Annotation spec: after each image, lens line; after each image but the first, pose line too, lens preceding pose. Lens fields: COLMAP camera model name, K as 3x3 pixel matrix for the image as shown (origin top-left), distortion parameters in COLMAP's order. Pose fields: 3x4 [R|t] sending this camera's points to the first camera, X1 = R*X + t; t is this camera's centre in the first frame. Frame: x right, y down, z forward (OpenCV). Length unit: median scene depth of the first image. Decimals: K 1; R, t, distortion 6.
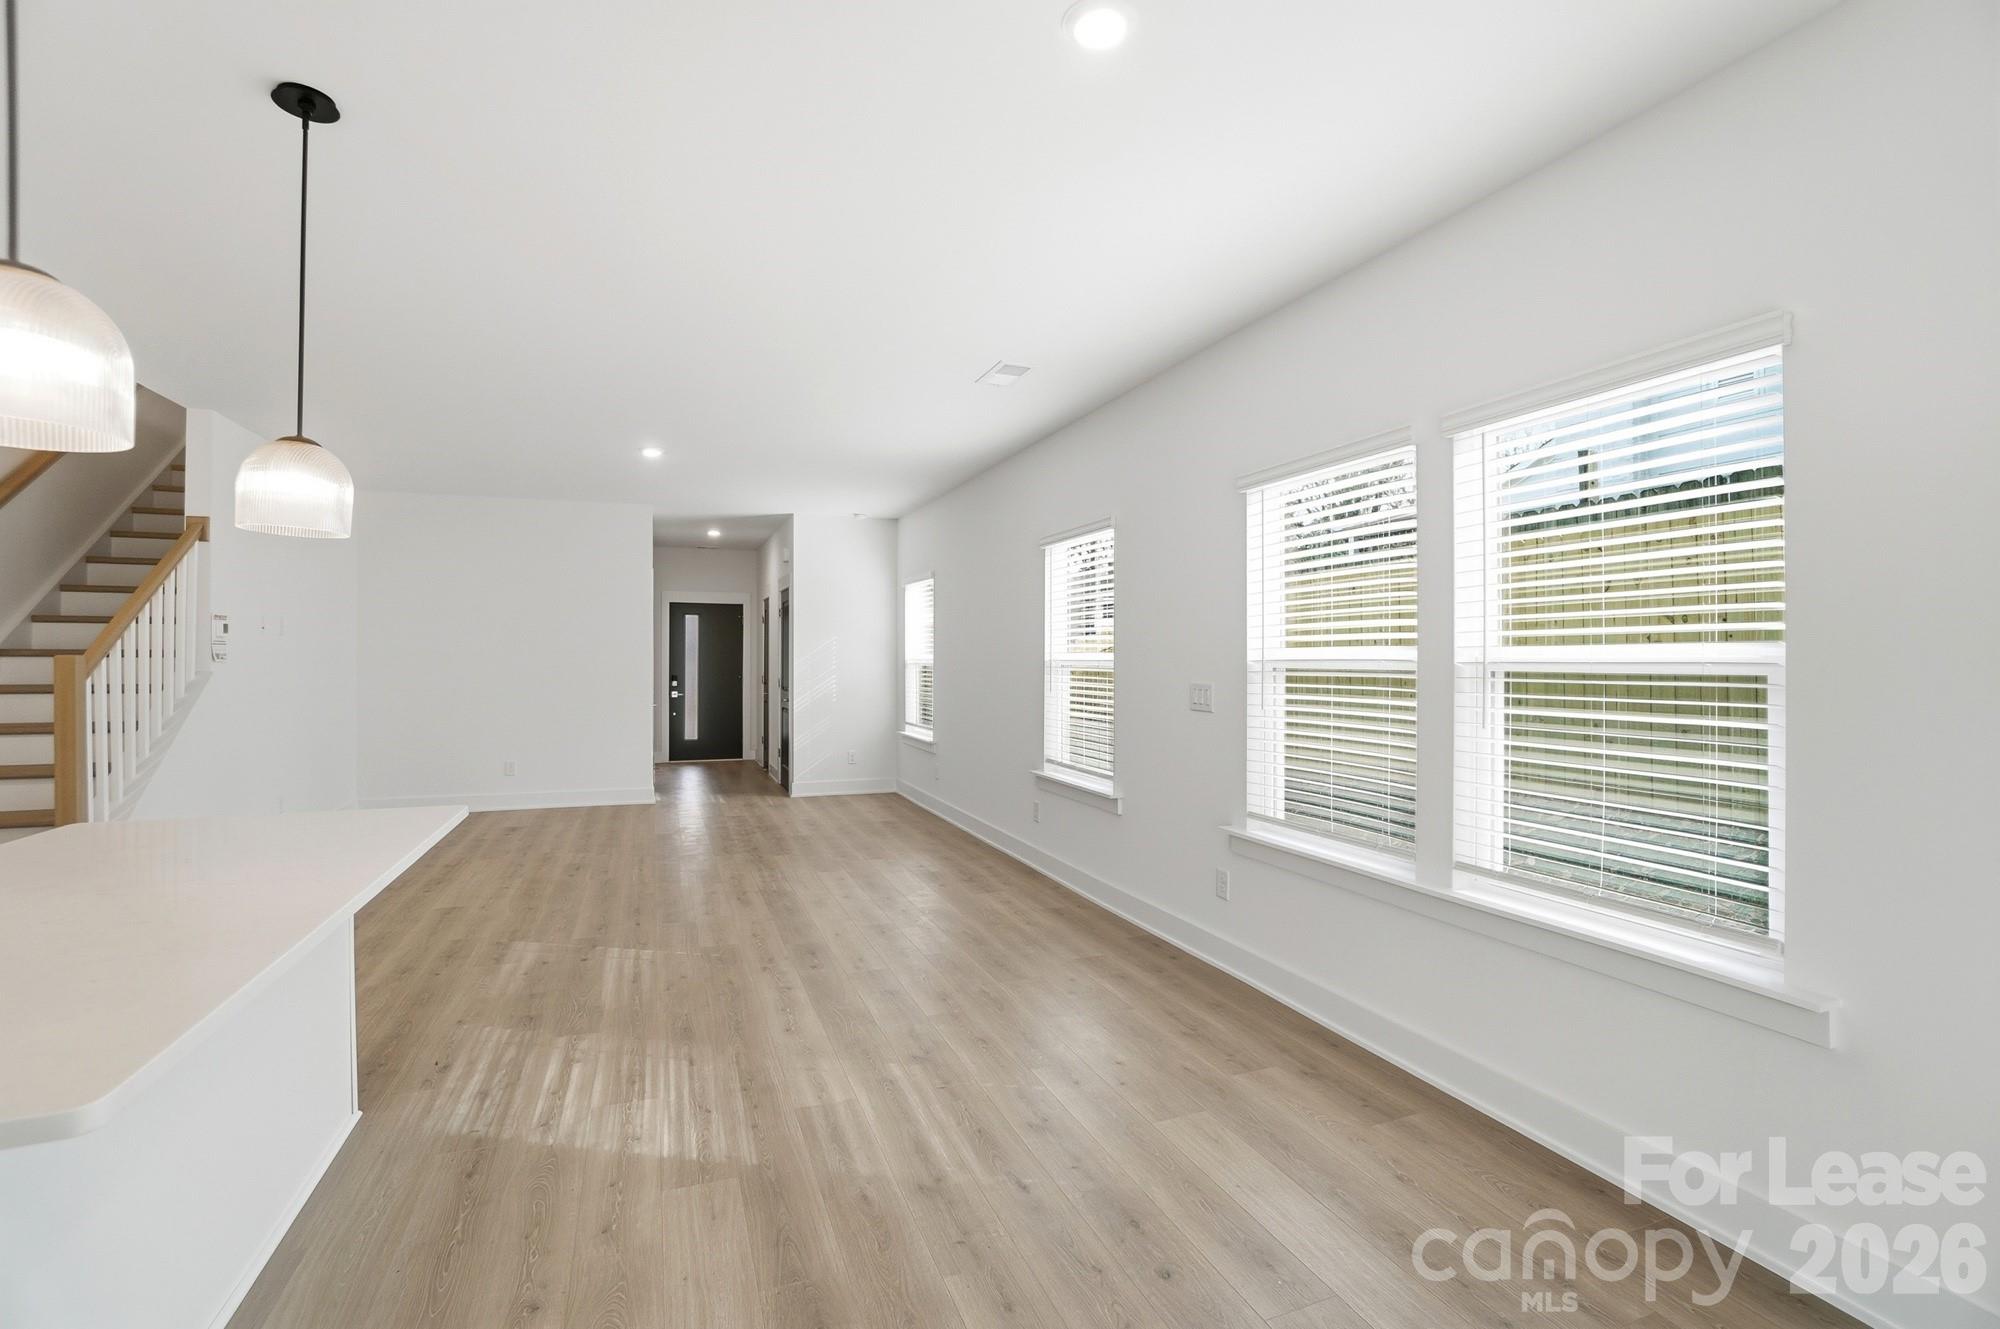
lens RADIAL K [[904.5, 0, 989.0], [0, 904.5, 650.0], [0, 0, 1]] dist [-0.051457, 0.016798]
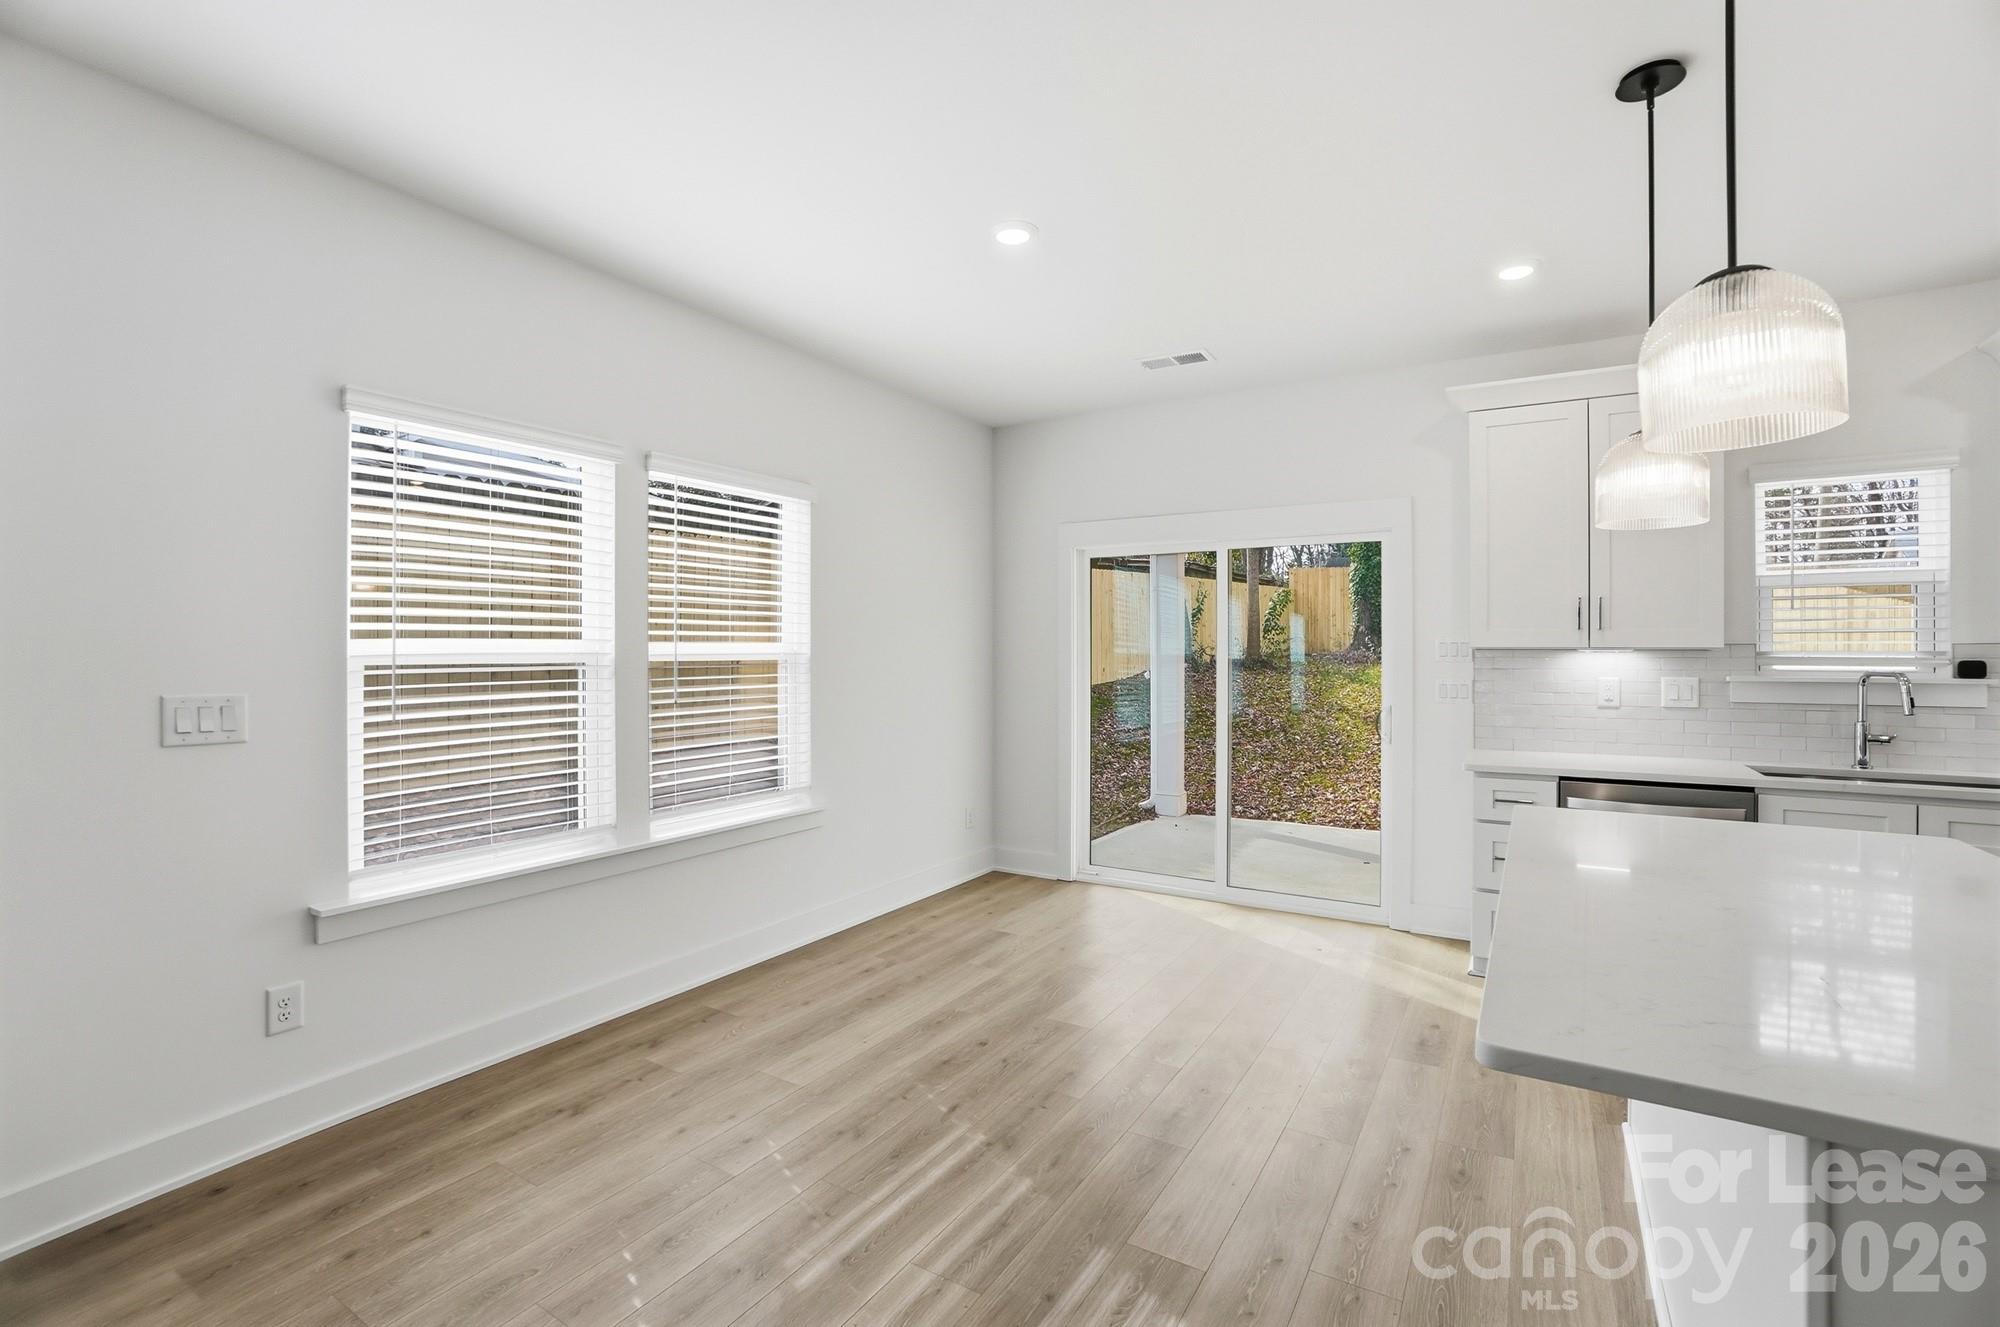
lens RADIAL K [[904.5, 0, 1001.6], [0, 904.5, 642.7], [0, 0, 1]] dist [-0.051457, 0.016798]
pose [[-0.618901, 0.006437, 0.785443, -0.525225], [-0.006327, 0.999893, -0.013179, 0.007233], [-0.785444, -0.013126, -0.618794, 0.961608]]
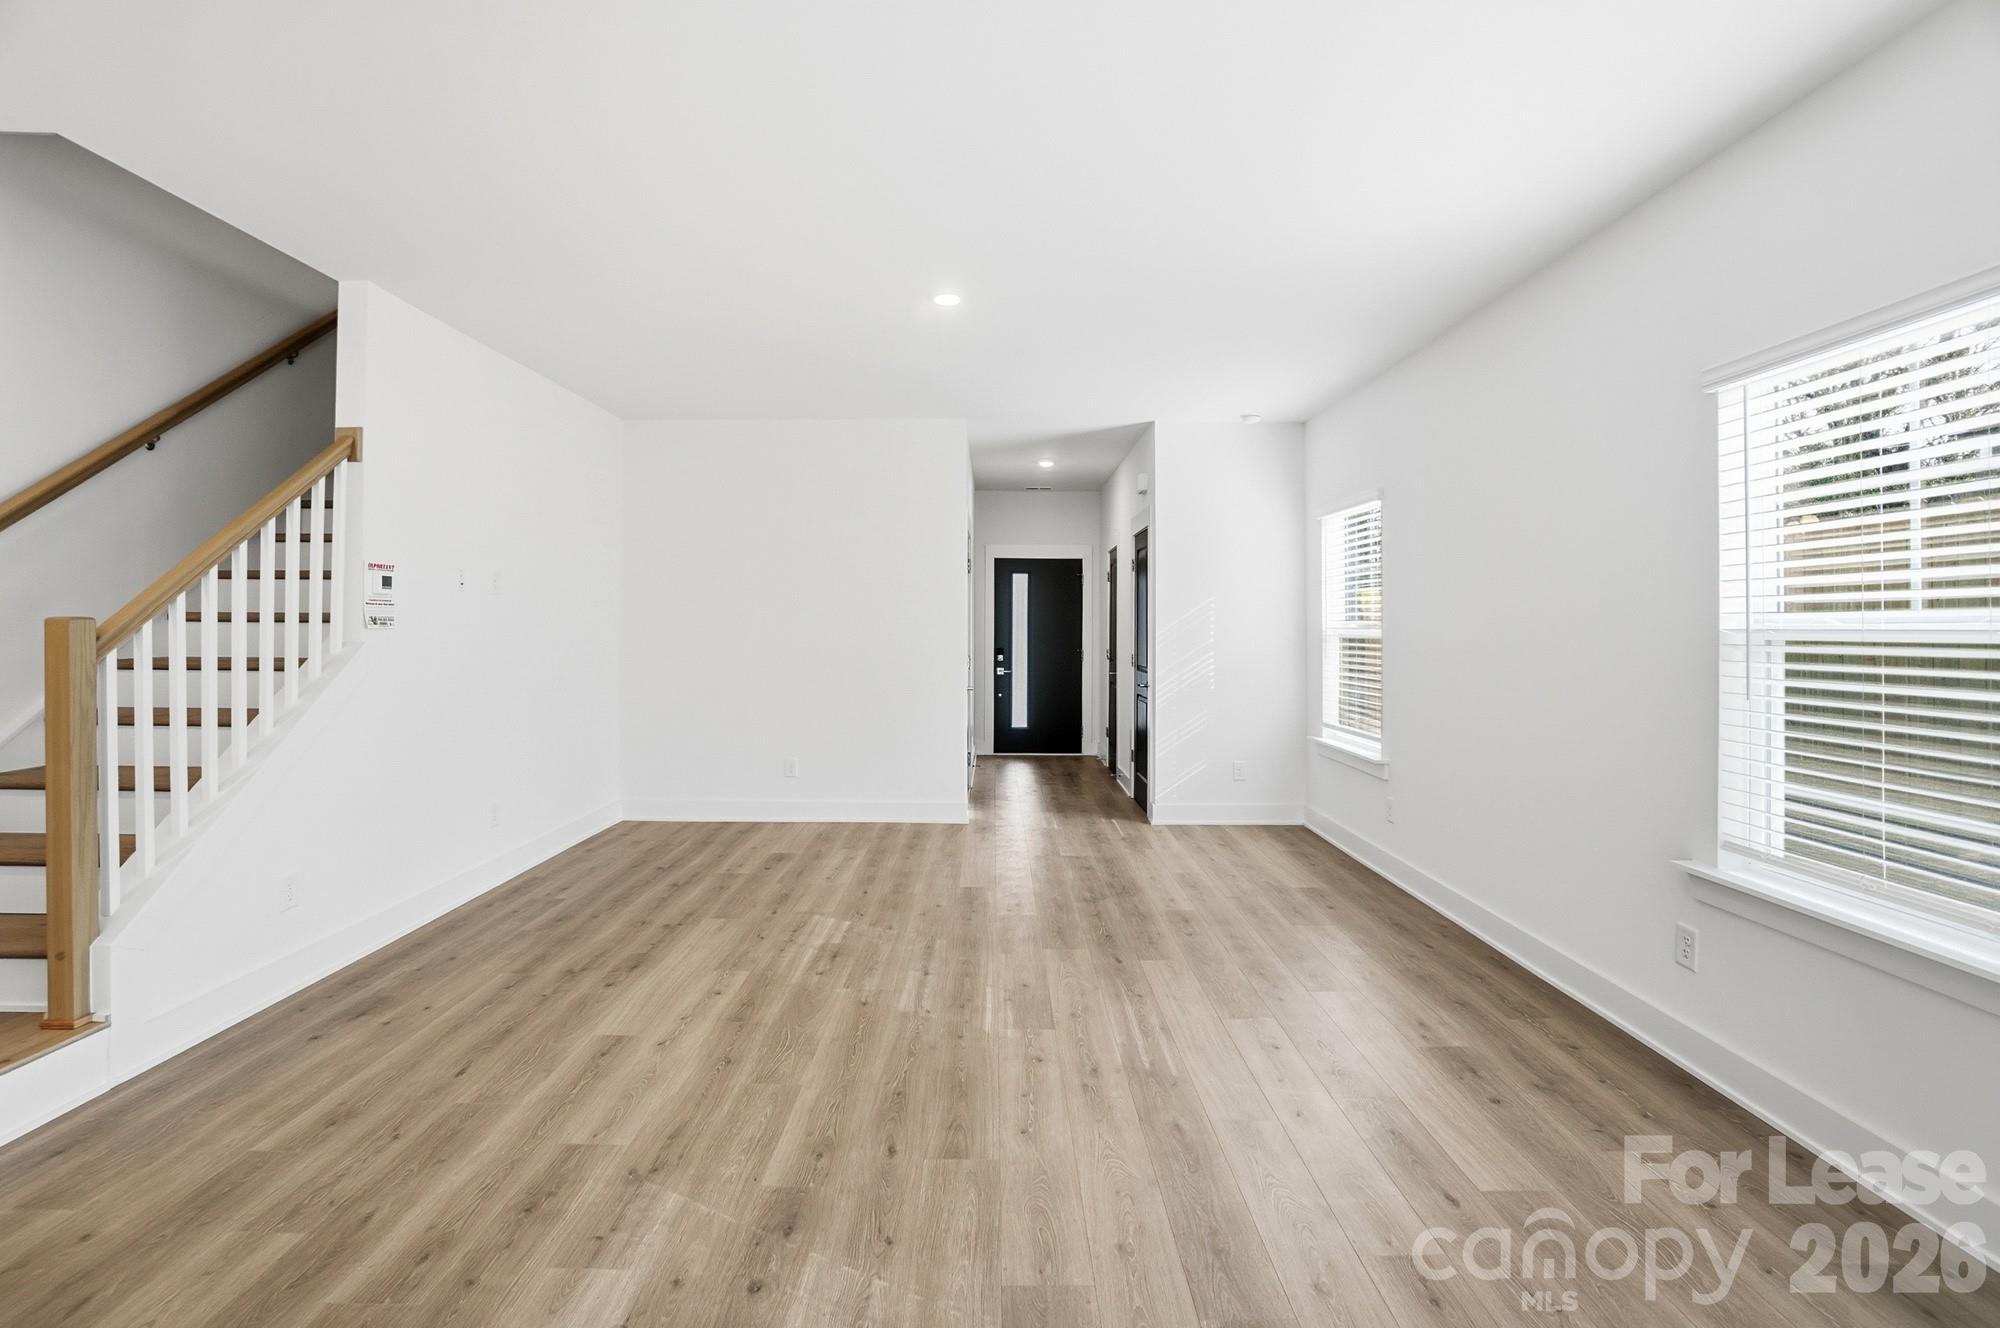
lens RADIAL K [[904.5, 0, 995.9], [0, 904.5, 622.3], [0, 0, 1]] dist [-0.051457, 0.016798]
pose [[0.937560, 0.000363, -0.347822, -0.184490], [0.000156, 0.999999, 0.001464, 0.009235], [0.347822, -0.001427, 0.937559, 0.623406]]
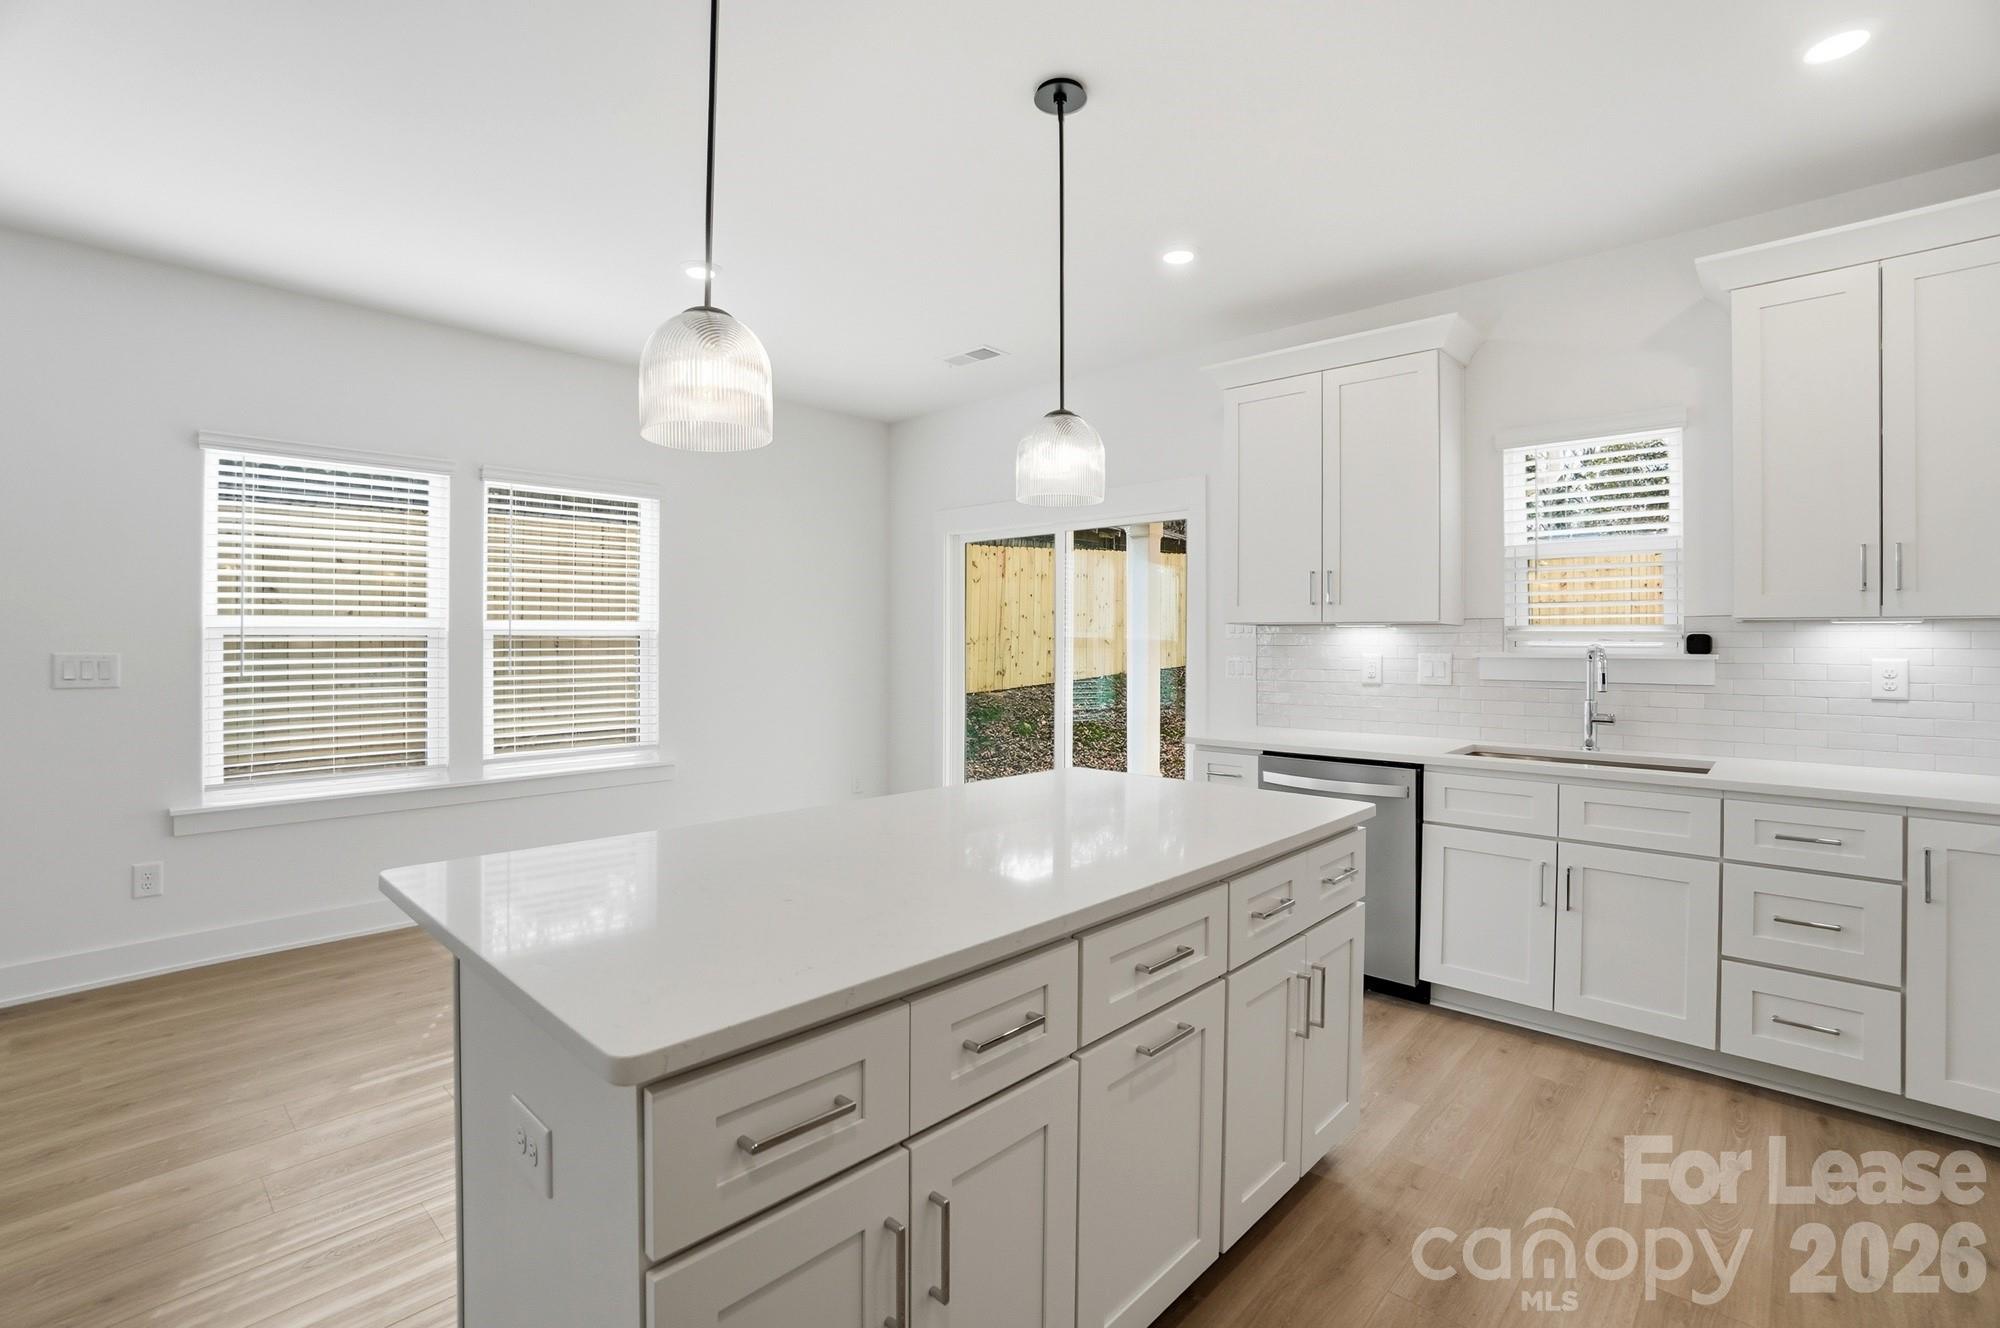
lens RADIAL K [[904.5, 0, 992.1], [0, 904.5, 637.6], [0, 0, 1]] dist [-0.051457, 0.016798]
pose [[-0.446129, 0.000727, 0.894968, -0.853266], [-0.008229, 0.999954, -0.004914, 0.019219], [-0.894931, -0.009557, -0.446102, 0.624775]]
